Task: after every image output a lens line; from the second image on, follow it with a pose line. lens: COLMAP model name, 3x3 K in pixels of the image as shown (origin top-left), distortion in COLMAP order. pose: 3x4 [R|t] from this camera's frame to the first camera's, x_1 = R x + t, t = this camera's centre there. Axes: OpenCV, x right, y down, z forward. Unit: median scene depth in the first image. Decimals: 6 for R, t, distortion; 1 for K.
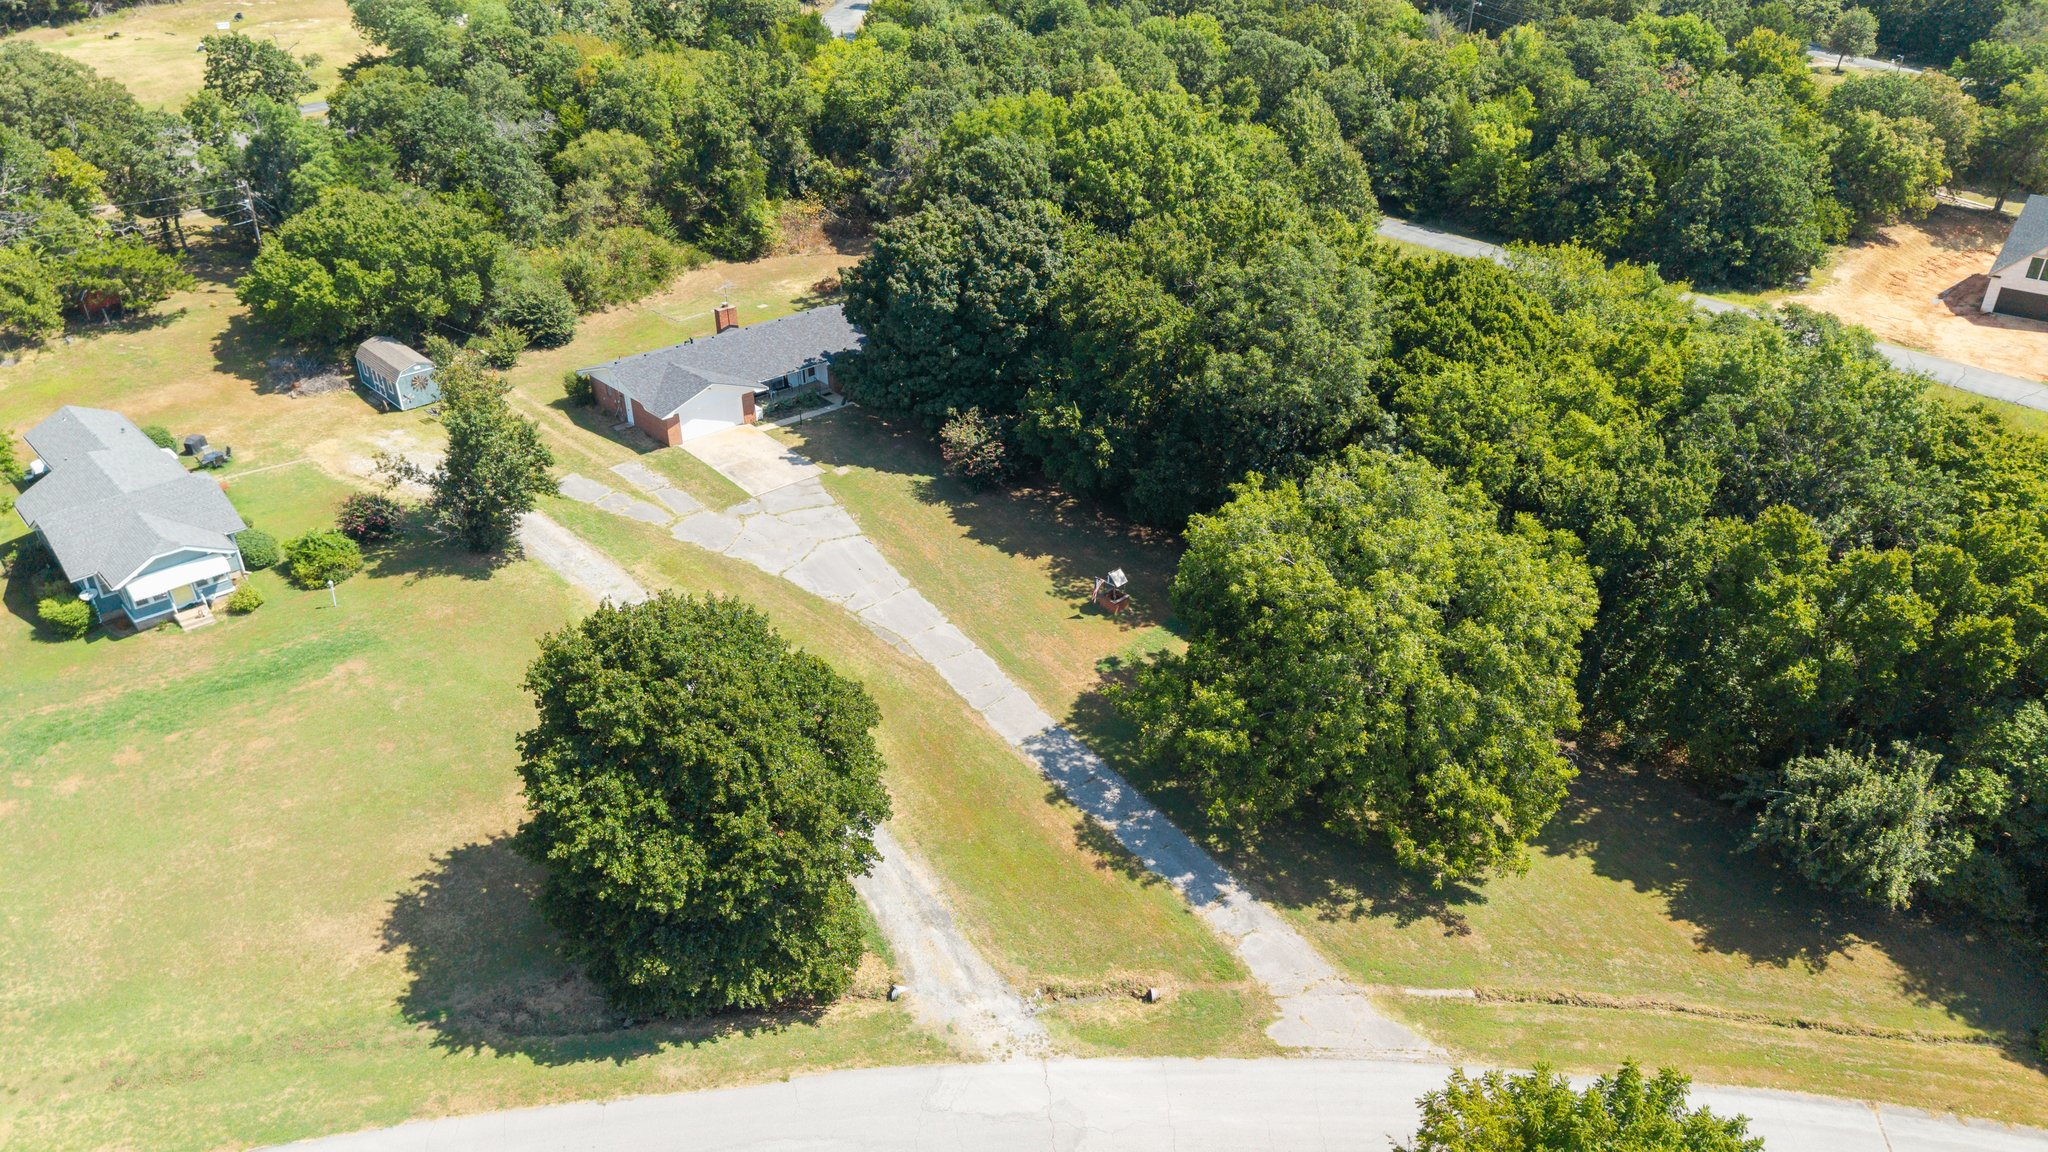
lens RADIAL K [[1417.1, 0, 1035.8], [0, 1417.1, 586.9], [0, 0, 1]] dist [0.018136, -0.021394]
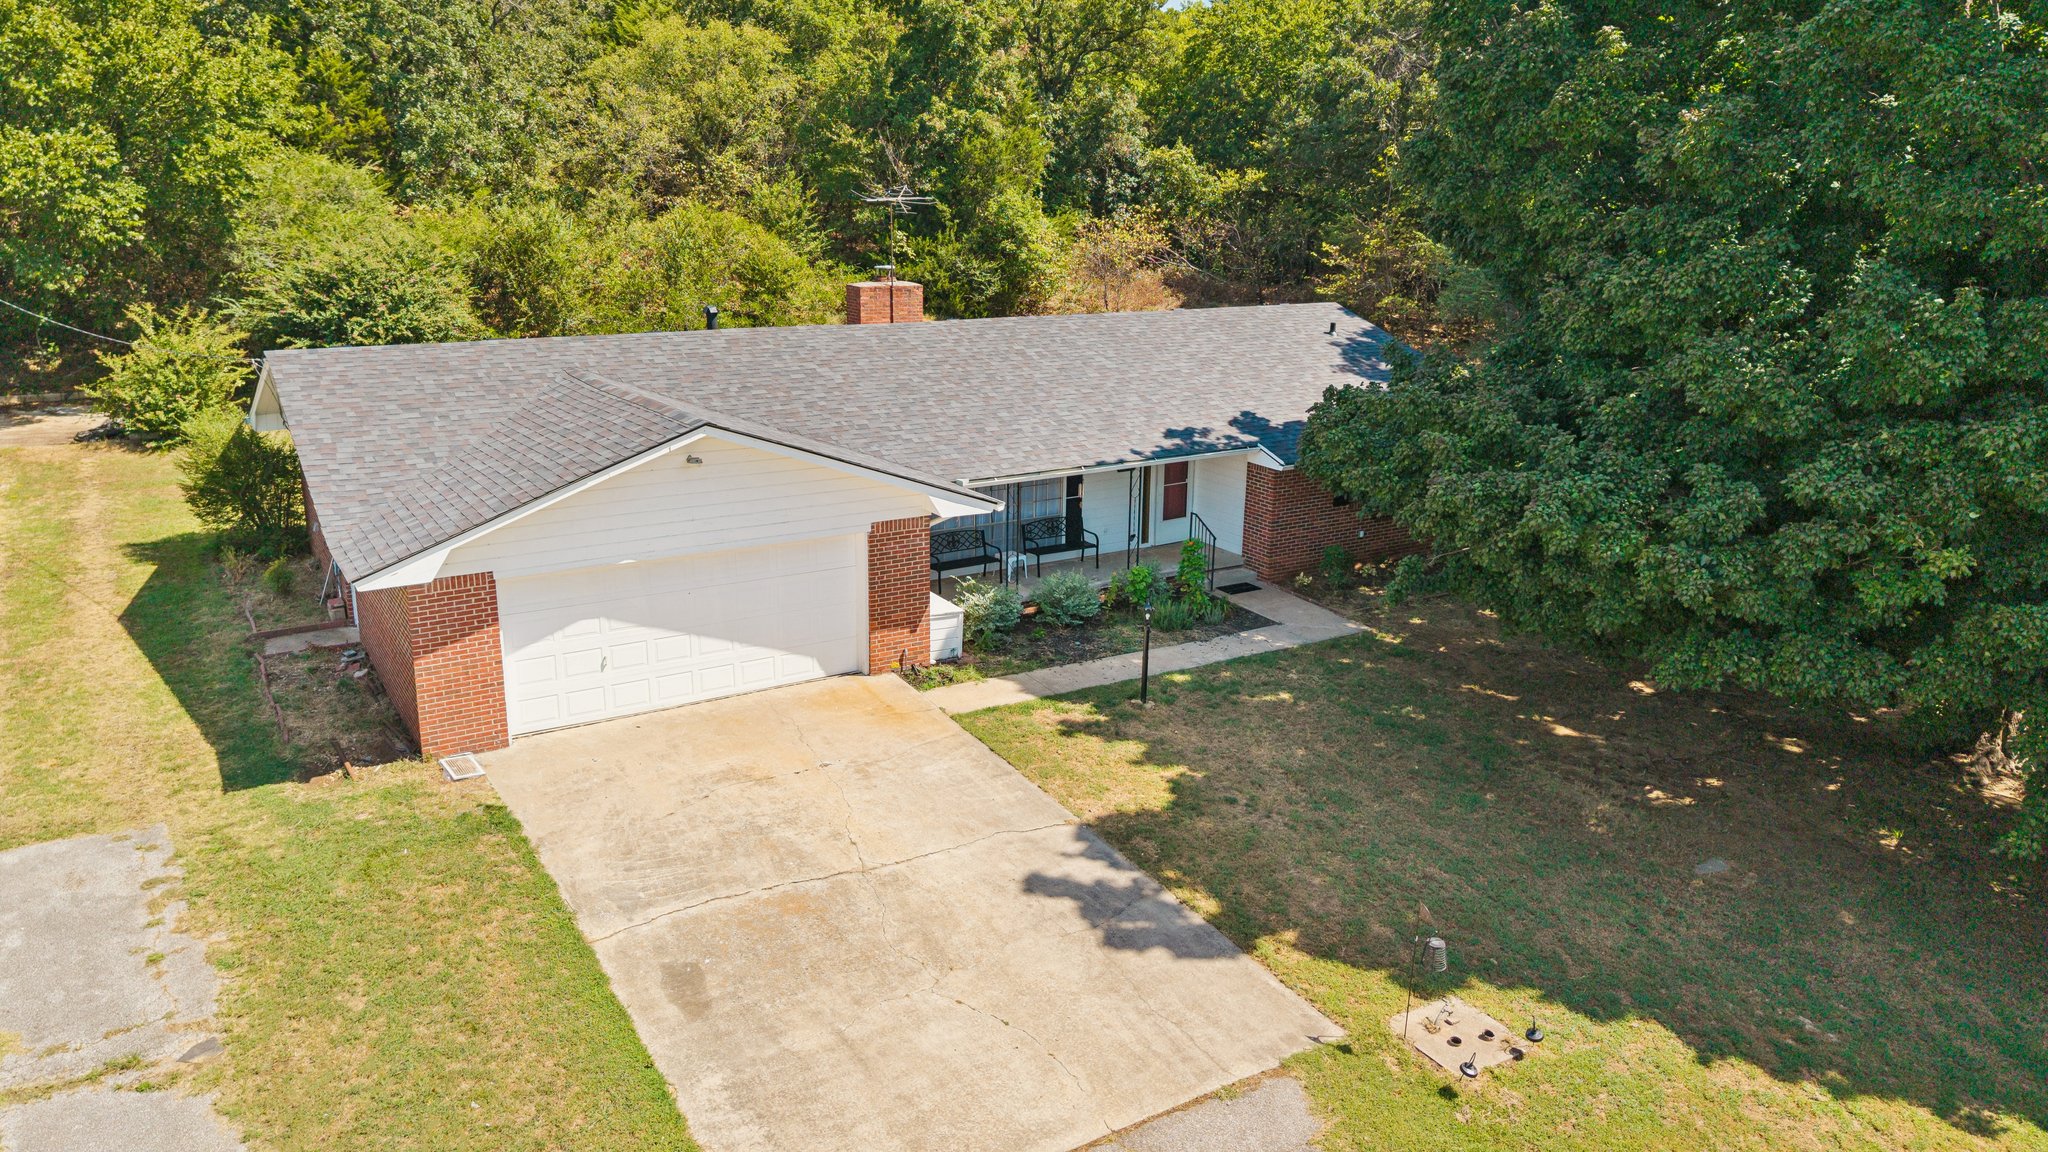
lens RADIAL K [[1417.1, 0, 1035.8], [0, 1417.1, 586.9], [0, 0, 1]] dist [0.018136, -0.021394]
pose [[0.984035, 0.063866, -0.166119, -0.118436], [-0.099259, 0.971689, -0.214402, -0.068273], [0.147723, 0.227467, 0.962516, 0.640680]]
